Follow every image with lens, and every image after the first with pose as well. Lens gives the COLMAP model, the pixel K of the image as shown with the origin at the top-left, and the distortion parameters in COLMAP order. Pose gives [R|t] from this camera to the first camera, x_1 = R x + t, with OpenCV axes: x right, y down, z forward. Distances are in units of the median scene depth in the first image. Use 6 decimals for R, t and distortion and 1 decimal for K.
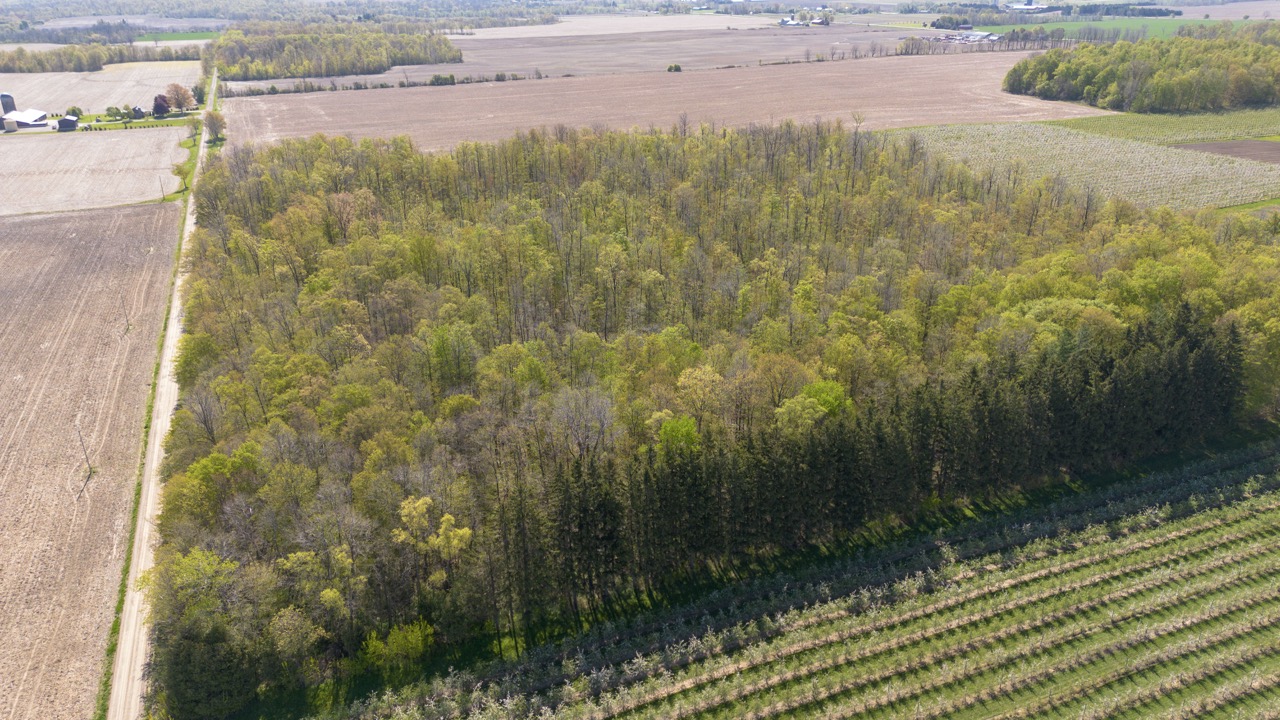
lens RADIAL K [[902.3, 0, 637.8], [0, 902.3, 364.8], [0, 0, 1]] dist [0.067464, -0.065007]
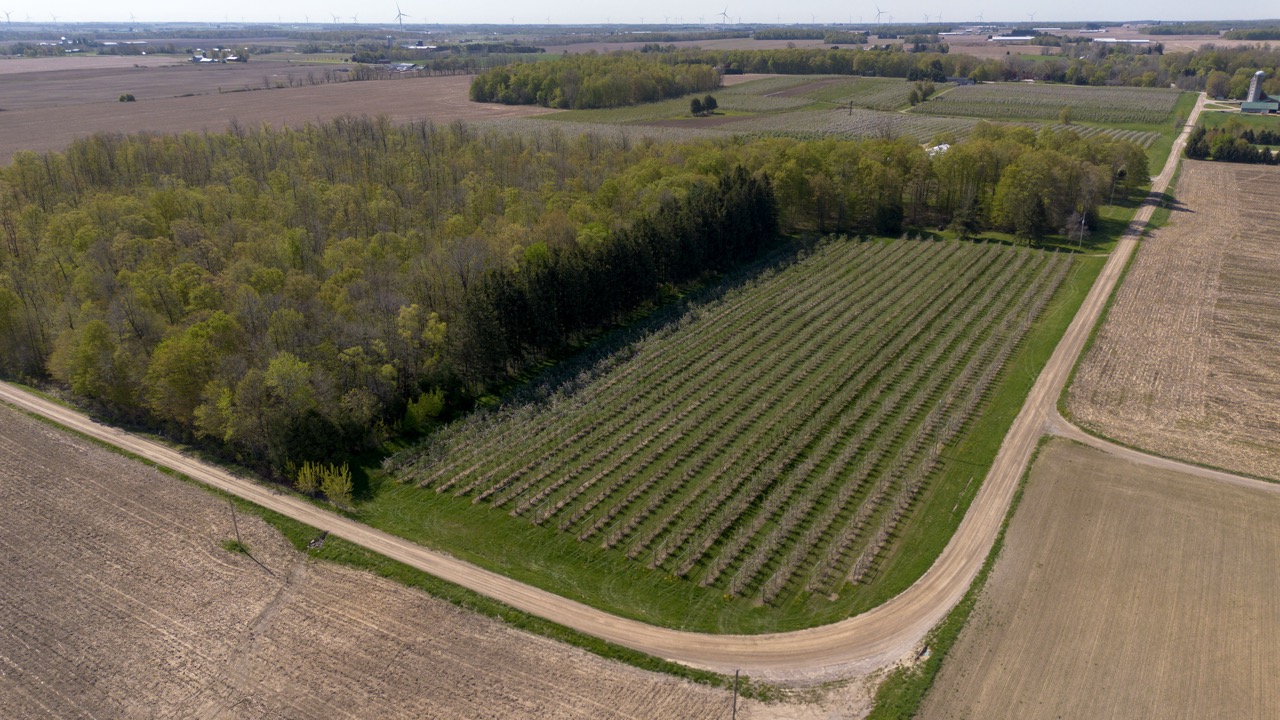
lens RADIAL K [[902.3, 0, 637.8], [0, 902.3, 364.8], [0, 0, 1]] dist [0.067464, -0.065007]
pose [[0.810301, -0.206244, 0.548521, -0.166838], [0.231467, 0.972553, 0.023746, 0.064405], [-0.538363, 0.107723, 0.835799, -0.074196]]
